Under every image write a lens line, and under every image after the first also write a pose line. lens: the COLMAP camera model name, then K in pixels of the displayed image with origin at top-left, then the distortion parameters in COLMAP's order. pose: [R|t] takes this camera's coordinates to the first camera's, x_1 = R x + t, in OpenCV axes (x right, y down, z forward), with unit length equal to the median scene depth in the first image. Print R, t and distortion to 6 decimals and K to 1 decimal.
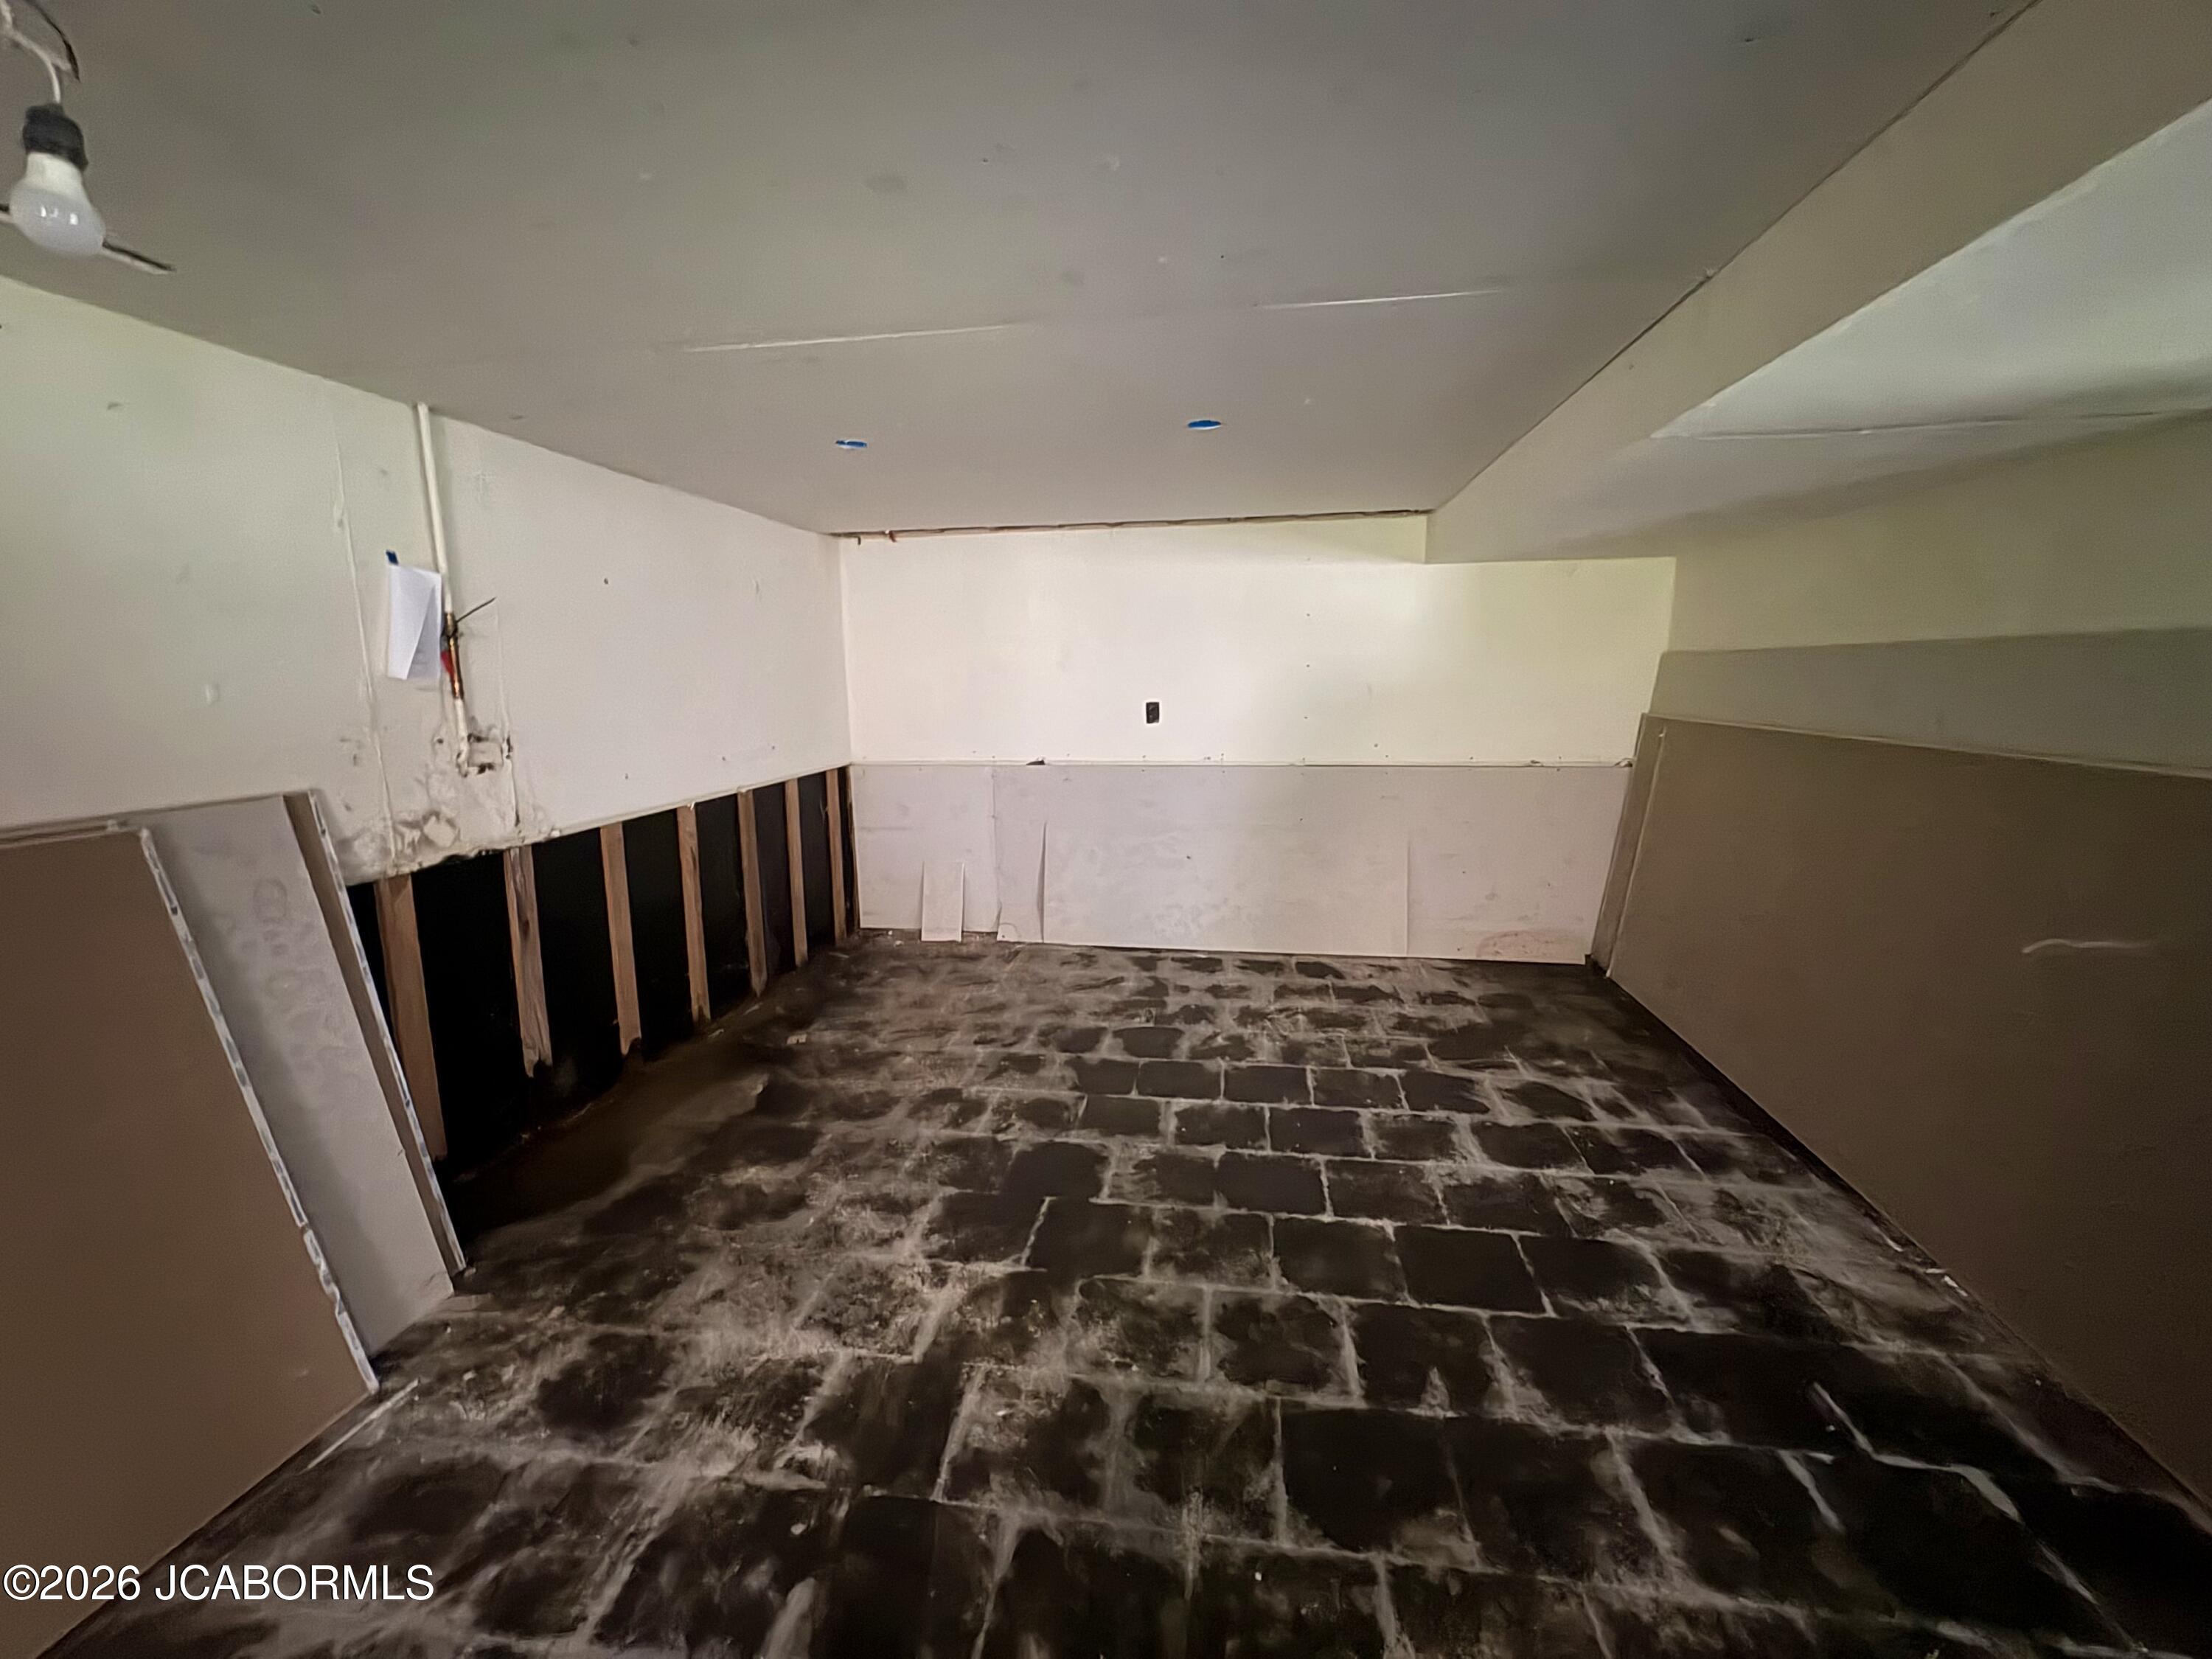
lens RADIAL K [[882.6, 0, 1110.3], [0, 882.6, 824.2], [0, 0, 1]] dist [-0.000576, 0.000671]
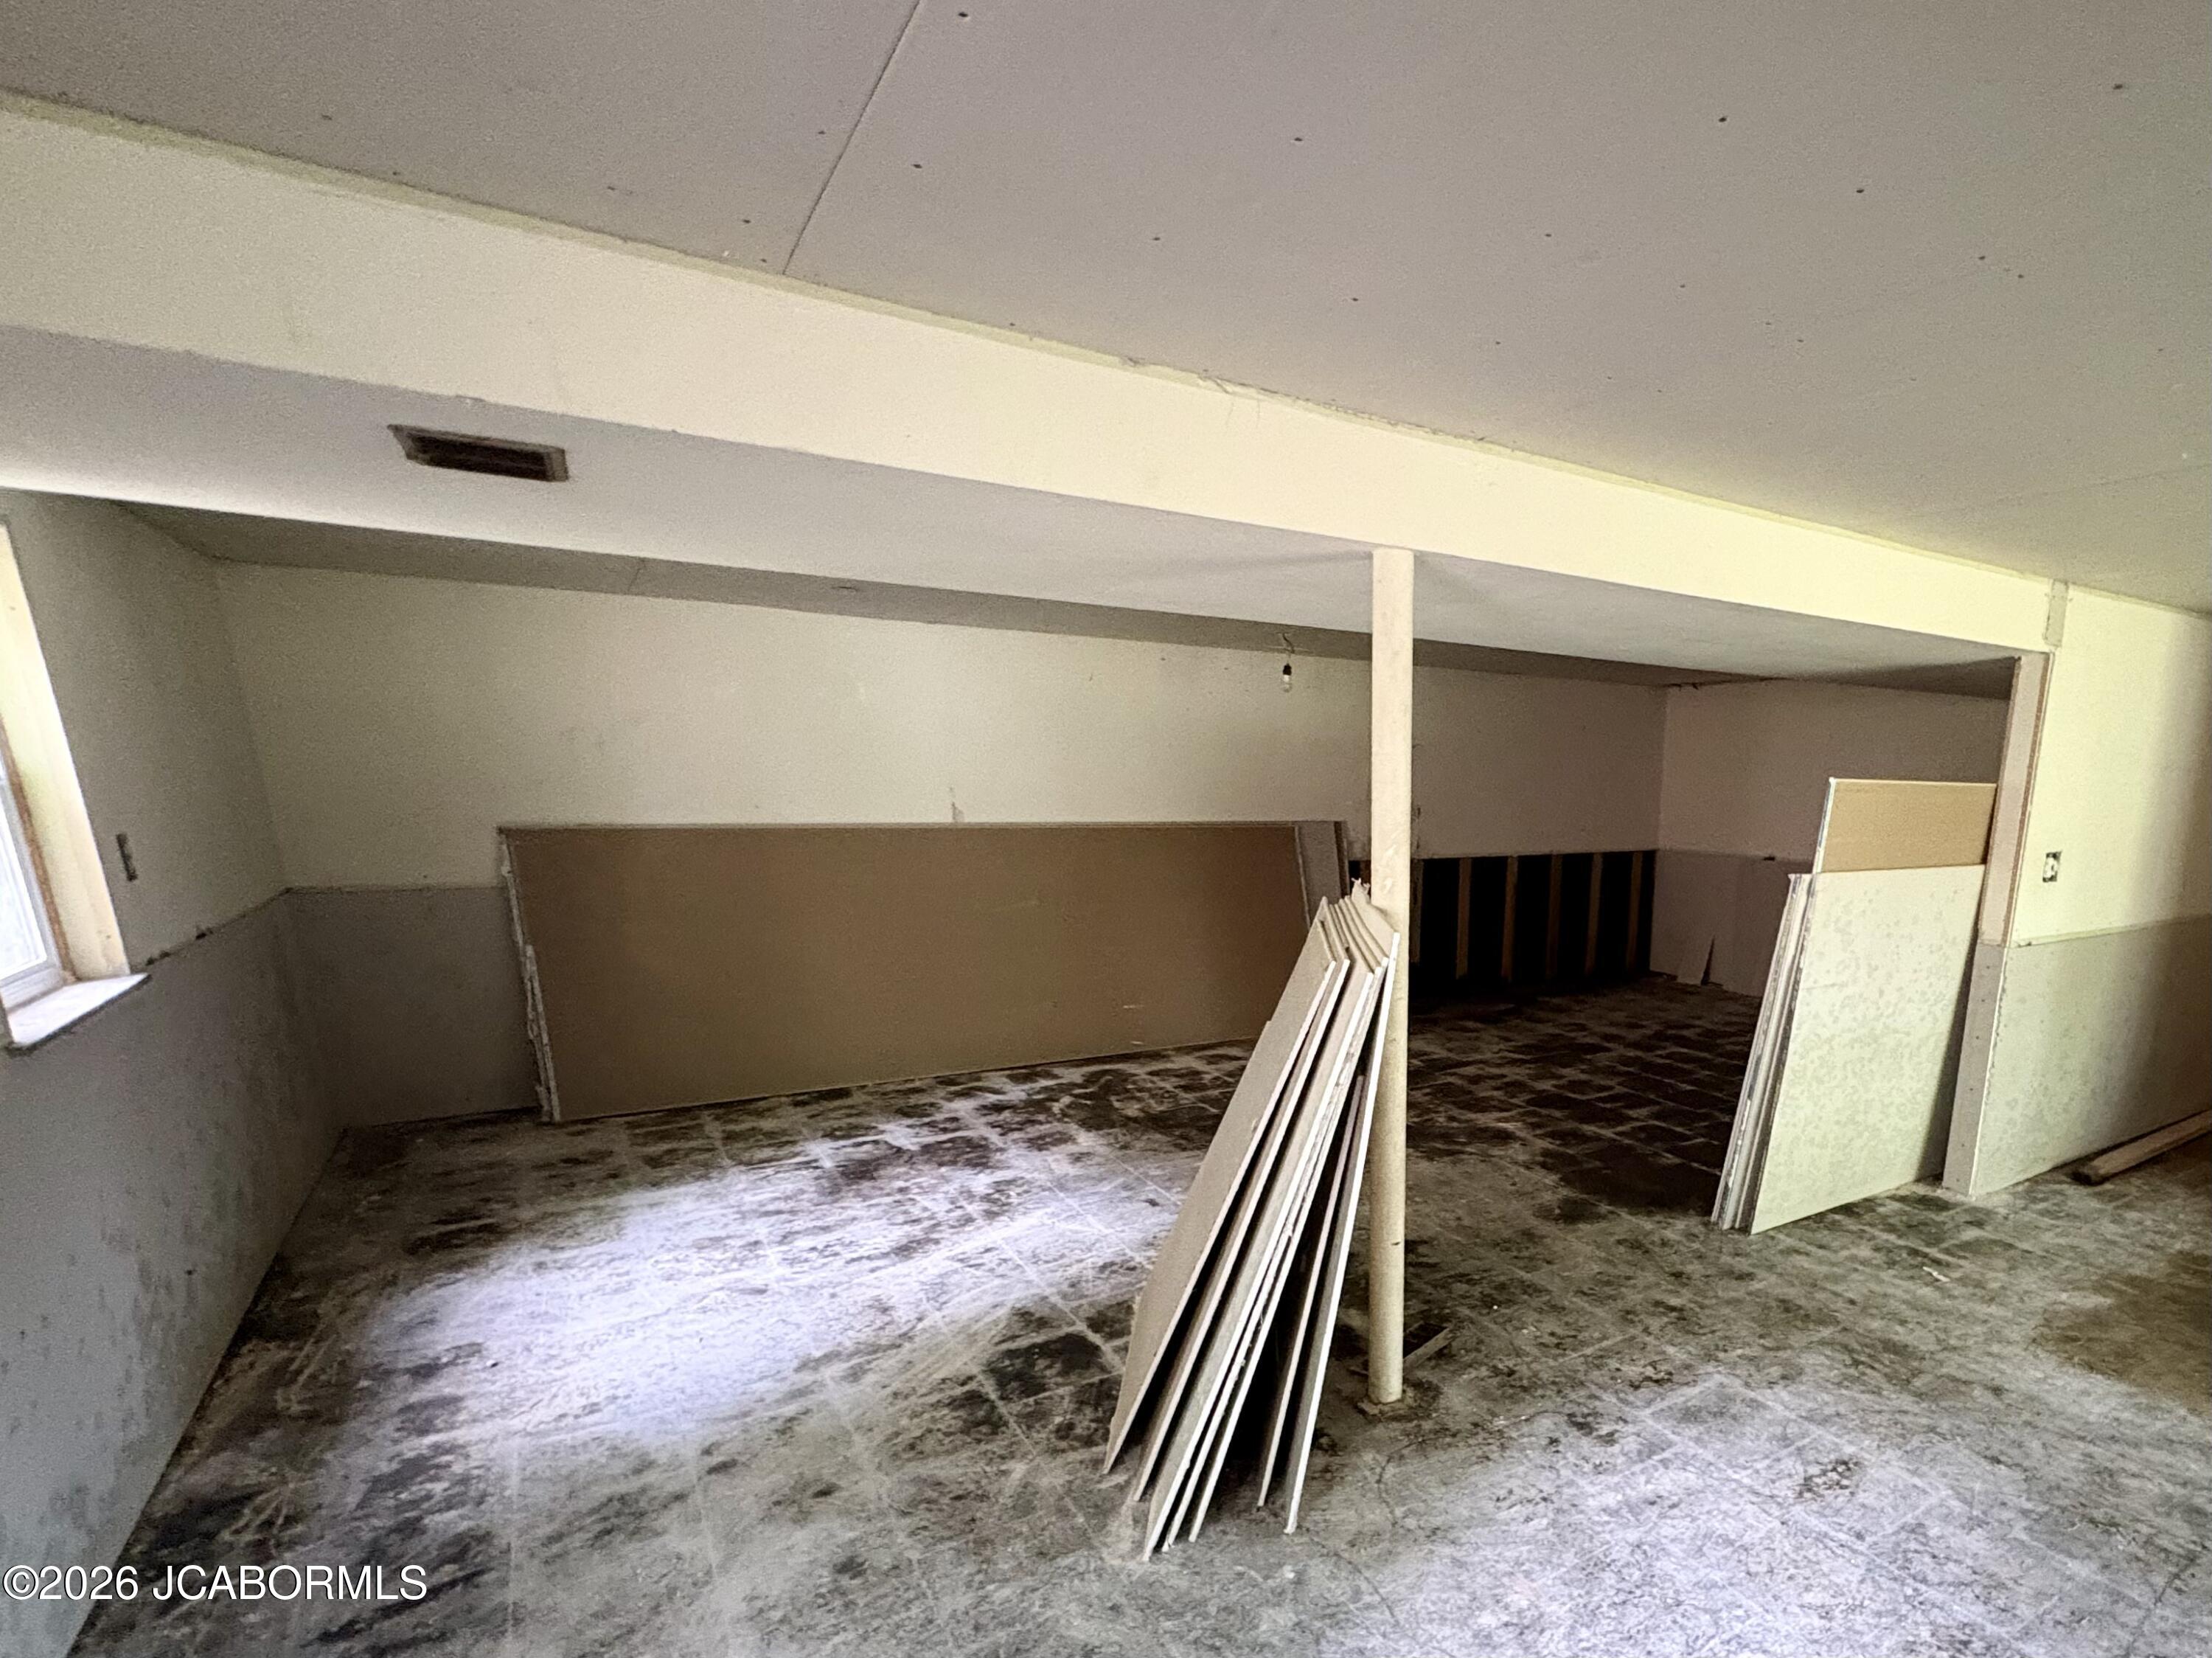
lens RADIAL K [[882.7, 0, 1110.3], [0, 882.7, 823.6], [0, 0, 1]] dist [-0.000576, 0.000671]
pose [[0.458337, 0.074914, -0.885616, 1.494672], [-0.168665, 0.985666, -0.003913, 0.118437], [0.872628, 0.151166, 0.464403, -1.156469]]
